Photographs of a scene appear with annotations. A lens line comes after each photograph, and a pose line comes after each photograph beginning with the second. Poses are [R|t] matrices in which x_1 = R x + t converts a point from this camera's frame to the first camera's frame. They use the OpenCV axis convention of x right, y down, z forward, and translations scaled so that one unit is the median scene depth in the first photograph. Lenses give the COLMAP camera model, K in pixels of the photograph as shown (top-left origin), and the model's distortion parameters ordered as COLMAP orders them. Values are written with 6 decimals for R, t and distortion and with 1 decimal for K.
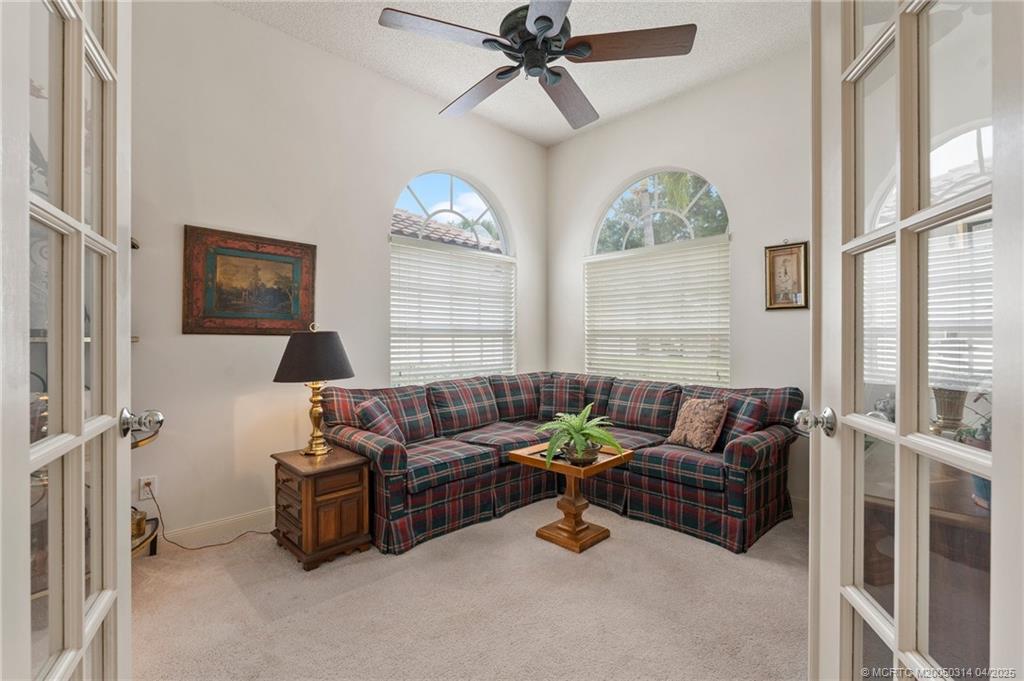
lens RADIAL K [[464.4, 0, 508.9], [0, 464.4, 332.4], [0, 0, 1]] dist [-0.002016, -0.000112]
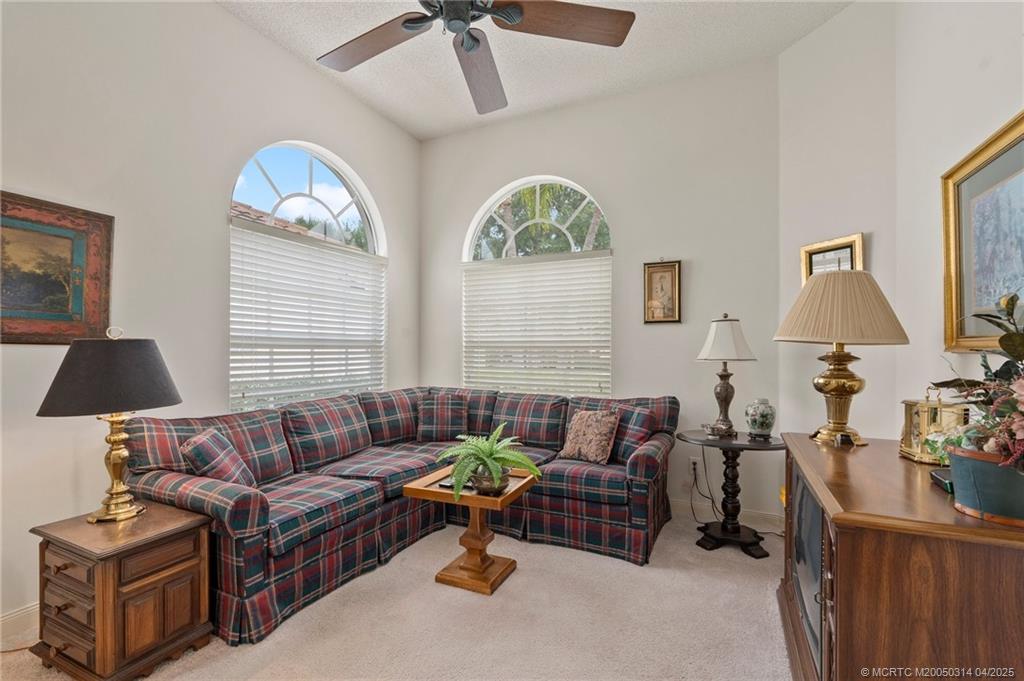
lens RADIAL K [[455.4, 0, 512.8], [0, 455.4, 344.7], [0, 0, 1]] dist [-0.002102, -0.000327]
pose [[0.935958, 0.006120, 0.352060, -0.101459], [-0.006339, 0.999980, -0.000530, 0.002928], [-0.352056, -0.001735, 0.935977, 0.161004]]
